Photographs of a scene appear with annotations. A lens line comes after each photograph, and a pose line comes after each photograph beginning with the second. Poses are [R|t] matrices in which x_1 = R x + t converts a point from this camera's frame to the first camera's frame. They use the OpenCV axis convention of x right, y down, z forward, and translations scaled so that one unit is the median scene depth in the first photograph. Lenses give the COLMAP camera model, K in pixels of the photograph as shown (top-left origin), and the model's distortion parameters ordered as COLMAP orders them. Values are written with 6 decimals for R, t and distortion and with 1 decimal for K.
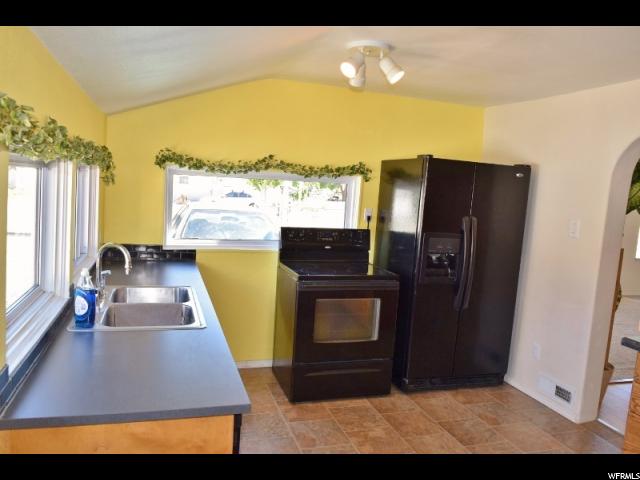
lens RADIAL K [[495.1, 0, 320.0], [0, 495.1, 240.0], [0, 0, 1]] dist [-0.005072, 0.000875]
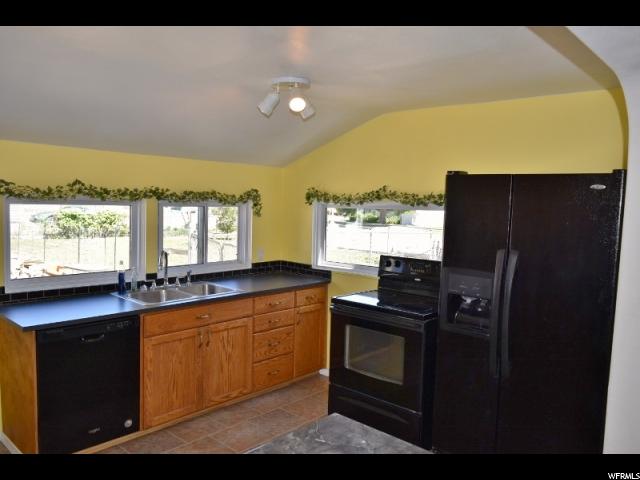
lens RADIAL K [[495.1, 0, 320.0], [0, 495.1, 240.0], [0, 0, 1]] dist [-0.005072, 0.000875]
pose [[0.500285, 0.015588, -0.865721, 0.786842], [-0.090909, 0.995257, -0.034614, -0.011223], [0.861075, 0.096018, 0.499329, 0.401690]]
